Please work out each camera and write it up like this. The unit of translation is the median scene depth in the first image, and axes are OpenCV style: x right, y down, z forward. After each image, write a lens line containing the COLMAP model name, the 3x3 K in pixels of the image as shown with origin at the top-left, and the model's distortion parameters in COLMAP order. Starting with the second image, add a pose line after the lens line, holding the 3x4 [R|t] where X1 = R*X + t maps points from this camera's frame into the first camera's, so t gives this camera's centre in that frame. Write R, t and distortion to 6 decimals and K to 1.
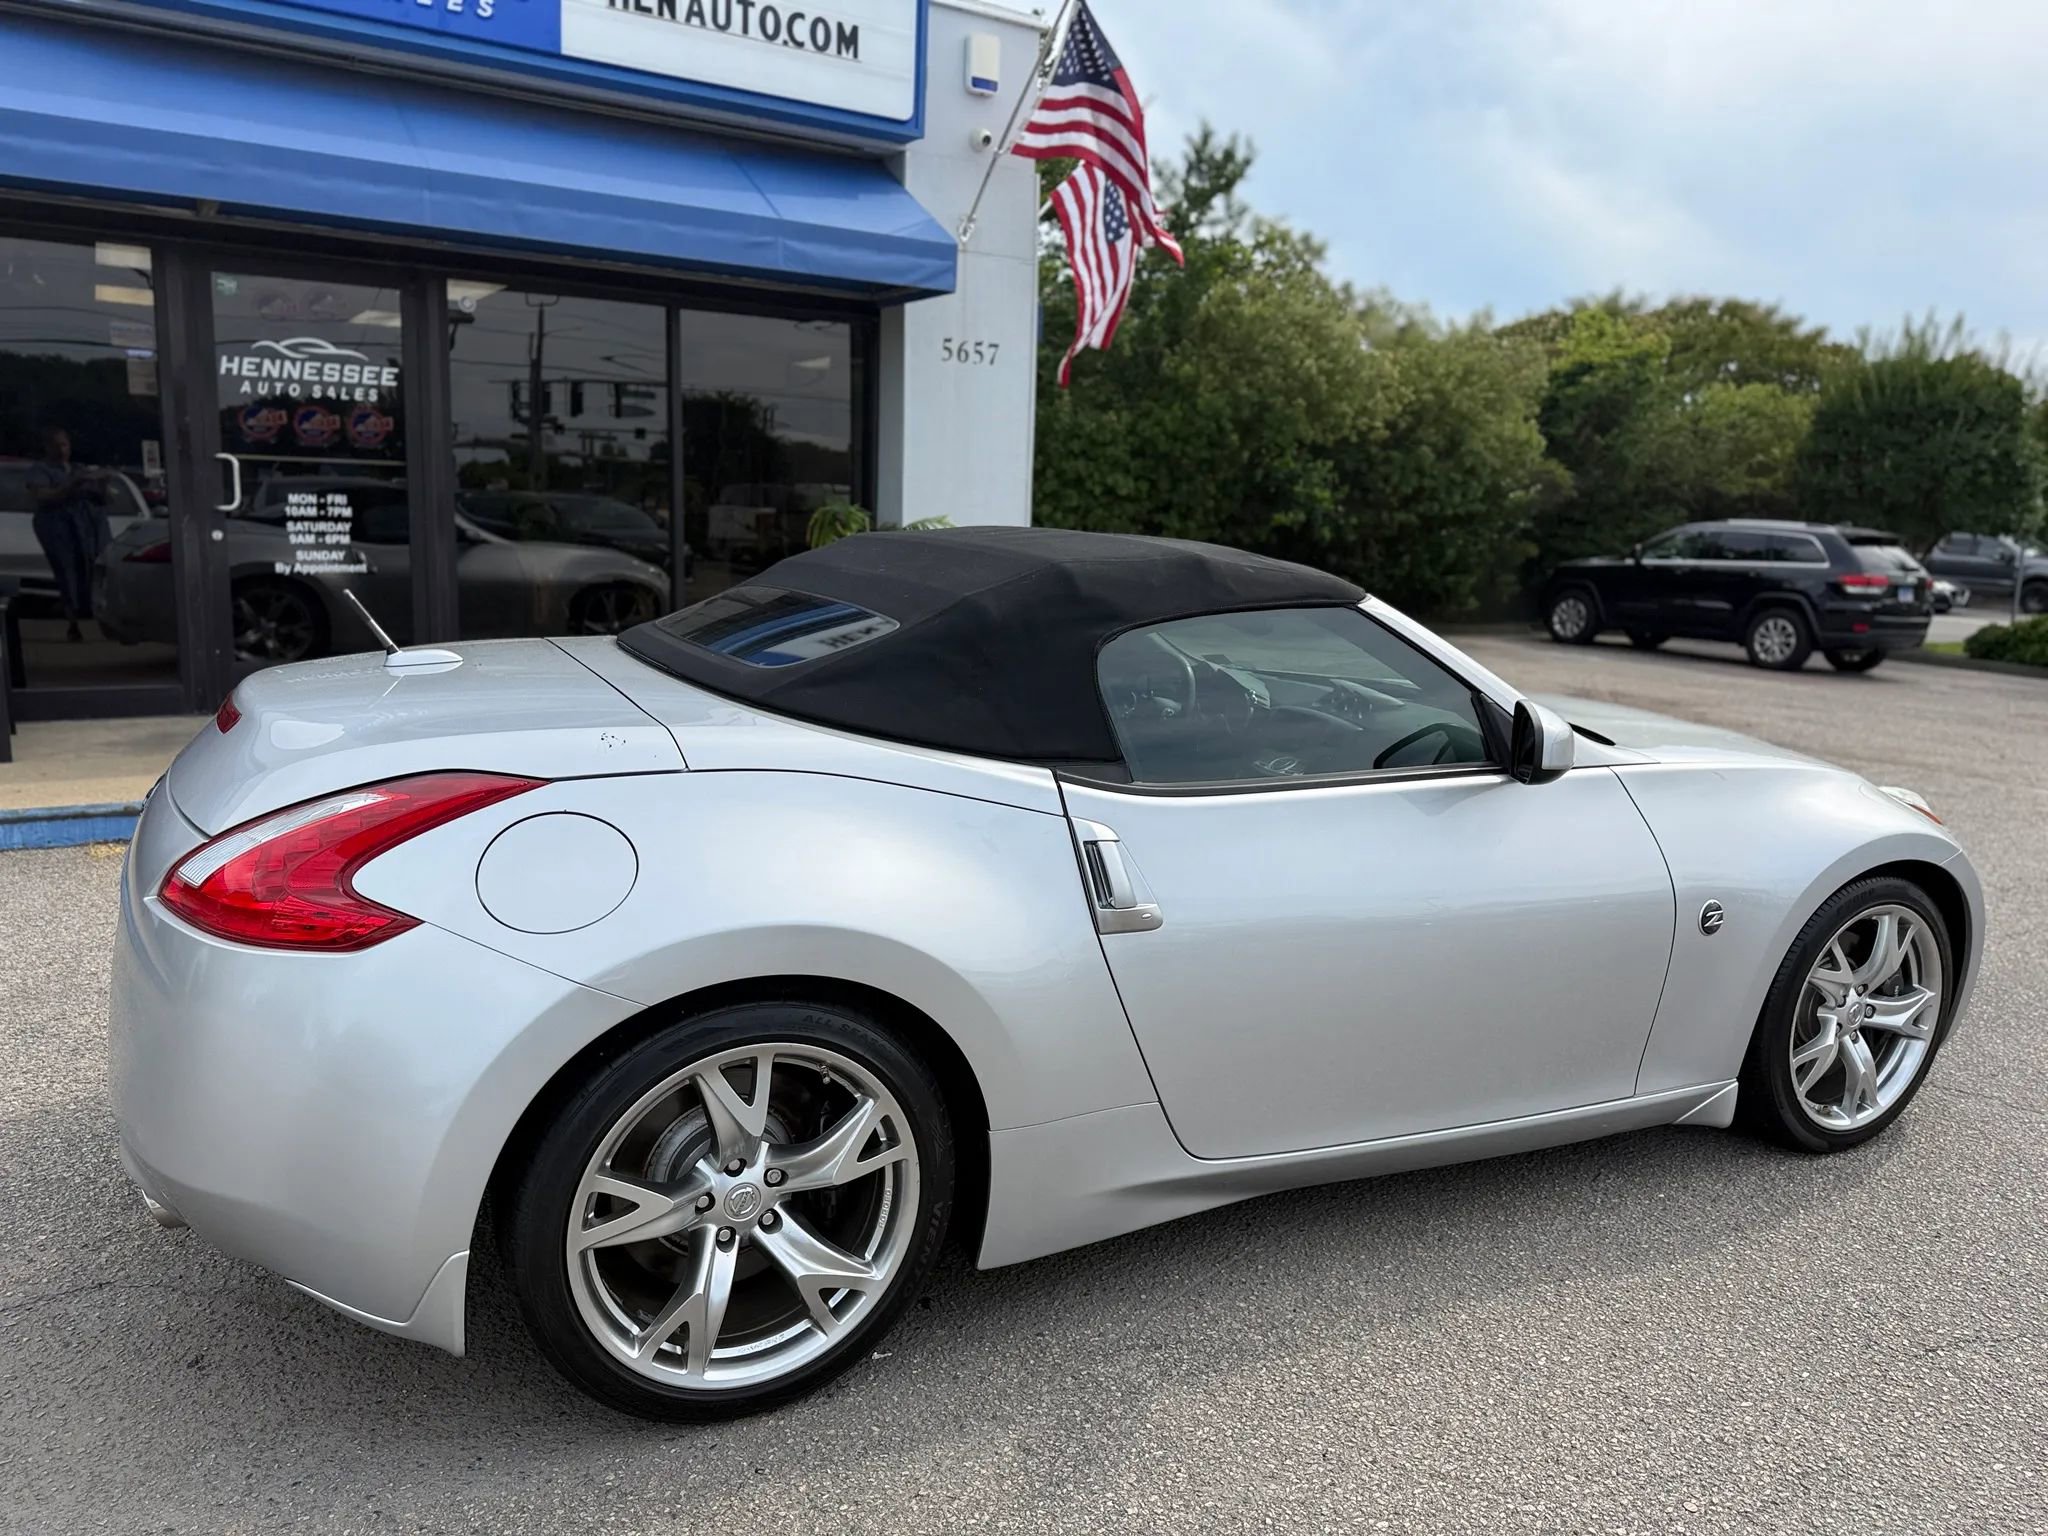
lens RADIAL K [[1470.2, 0, 1023.8], [0, 1470.2, 787.3], [0, 0, 1]] dist [0.010969, -0.011567]
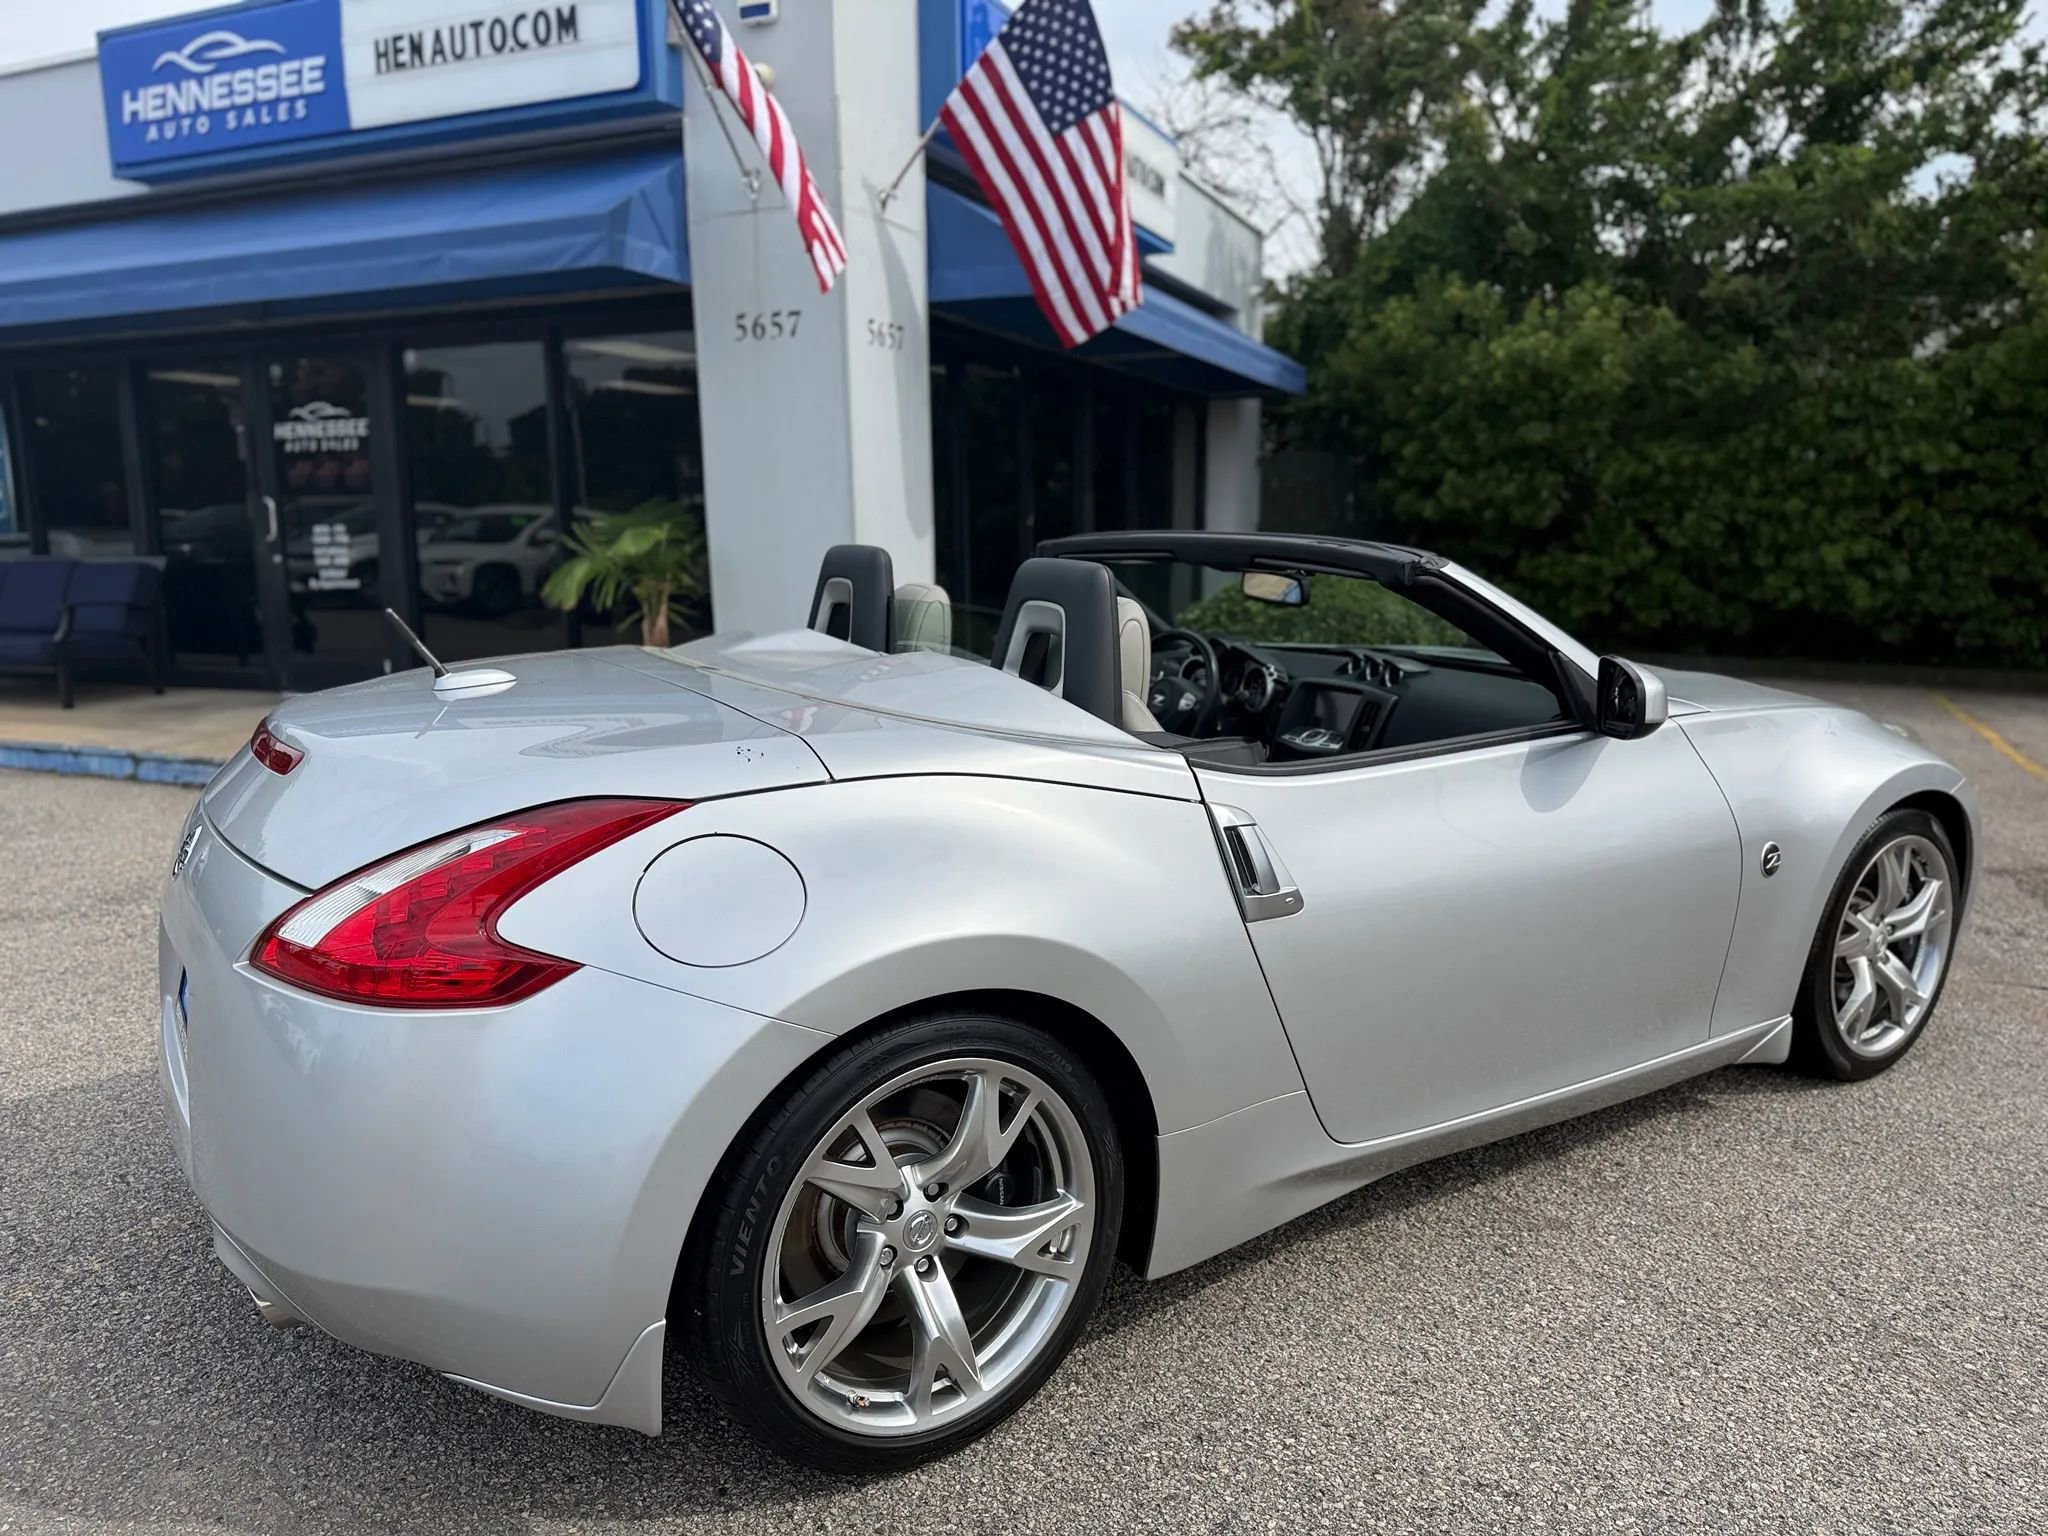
lens RADIAL K [[1470.2, 0, 1023.8], [0, 1470.2, 787.3], [0, 0, 1]] dist [0.010969, -0.011567]
pose [[0.575469, 0.093803, -0.812426, 0.943785], [-0.123631, 0.991962, 0.026960, -0.086063], [0.808425, 0.084927, 0.582440, 0.786843]]
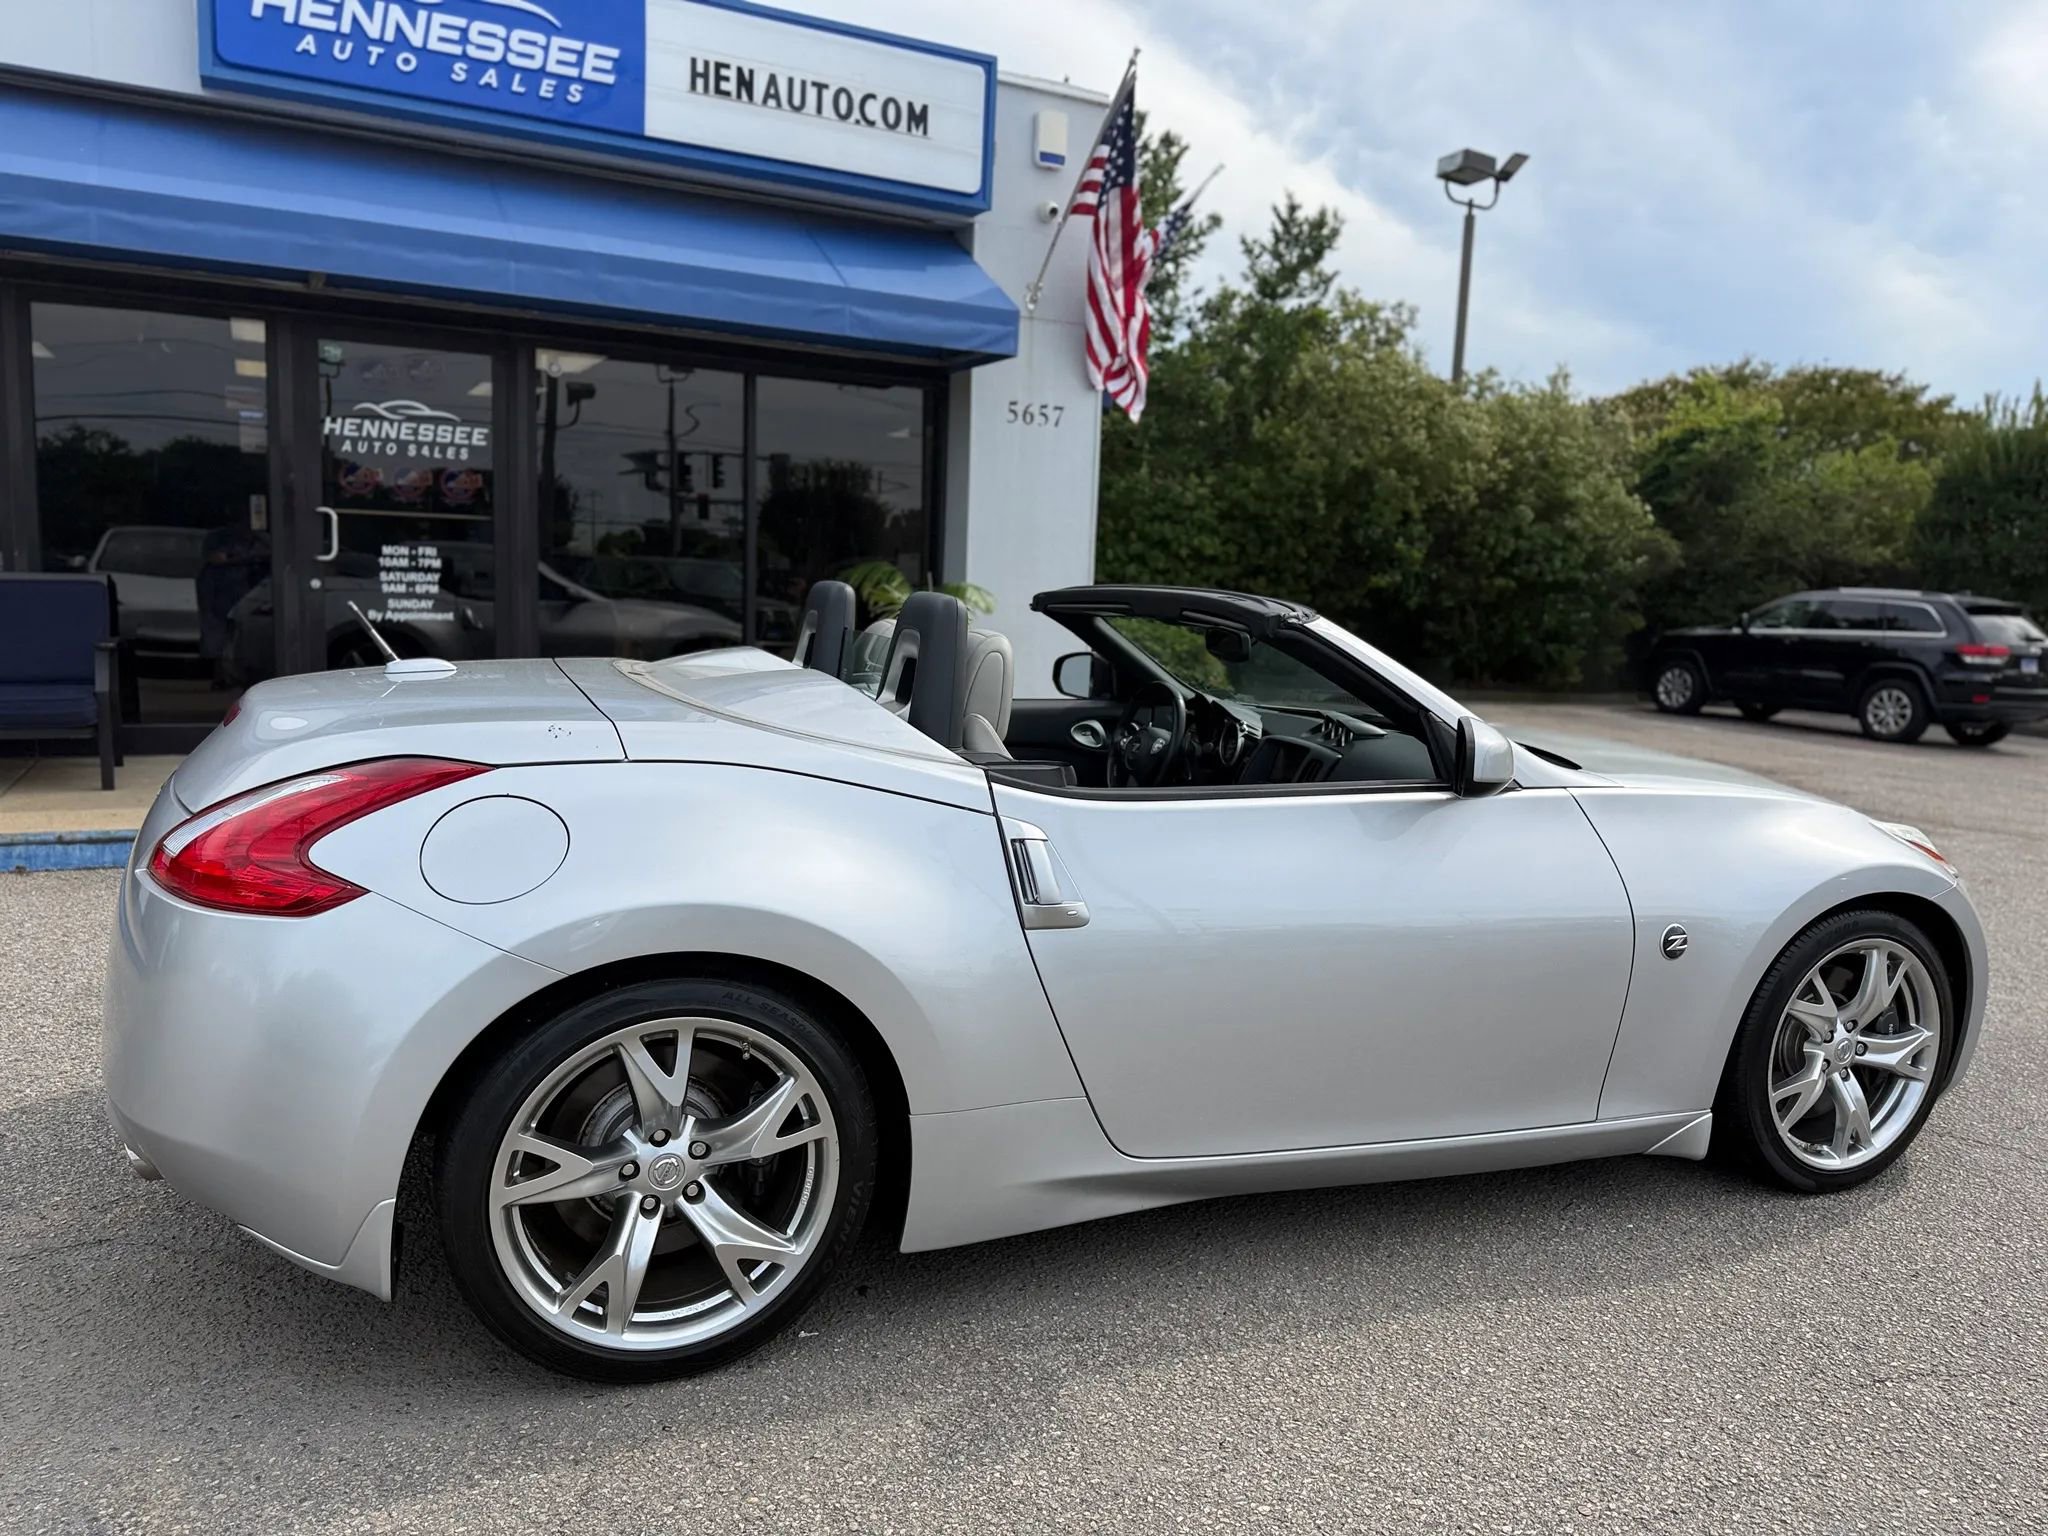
lens RADIAL K [[1470.2, 0, 1023.8], [0, 1470.2, 787.3], [0, 0, 1]] dist [0.010969, -0.011567]
pose [[0.996961, 0.014059, -0.076626, 0.045976], [-0.017794, 0.998675, -0.048281, 0.017825], [0.075846, 0.049498, 0.995890, -0.013236]]
